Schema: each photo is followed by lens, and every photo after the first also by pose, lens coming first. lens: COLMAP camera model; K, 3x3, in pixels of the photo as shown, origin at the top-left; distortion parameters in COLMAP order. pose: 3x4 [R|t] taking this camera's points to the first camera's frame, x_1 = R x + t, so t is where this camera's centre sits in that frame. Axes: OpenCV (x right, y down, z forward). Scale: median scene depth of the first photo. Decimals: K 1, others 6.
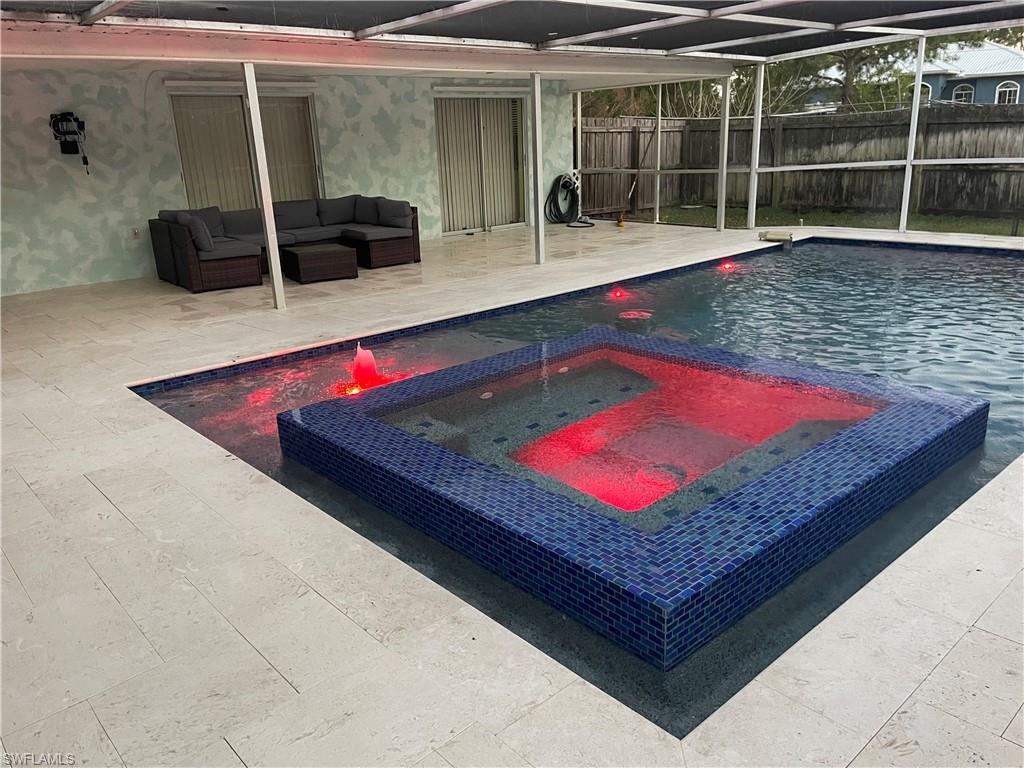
lens RADIAL K [[781.9, 0, 508.5], [0, 781.9, 383.9], [0, 0, 1]] dist [0.101079, -0.128783]
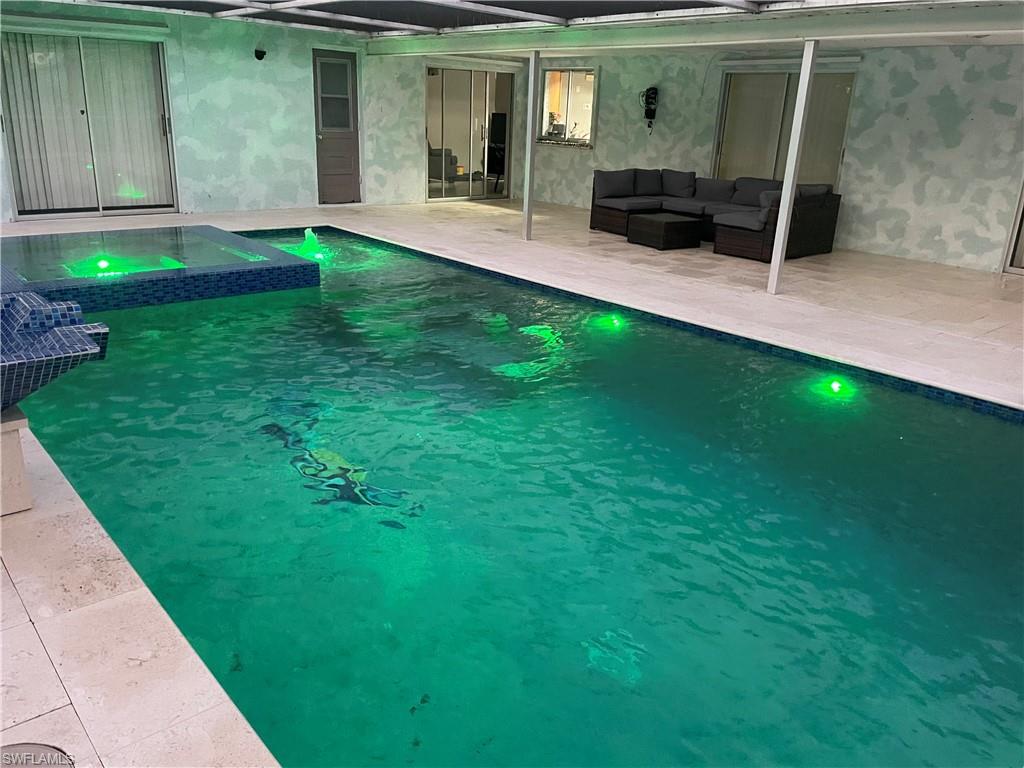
lens RADIAL K [[781.9, 0, 508.5], [0, 781.9, 383.9], [0, 0, 1]] dist [0.101079, -0.128783]
pose [[-0.015908, 0.364000, -0.931263, 1.042878], [-0.338295, 0.874493, 0.347589, -0.336353], [0.940906, 0.320571, 0.109228, 0.923823]]
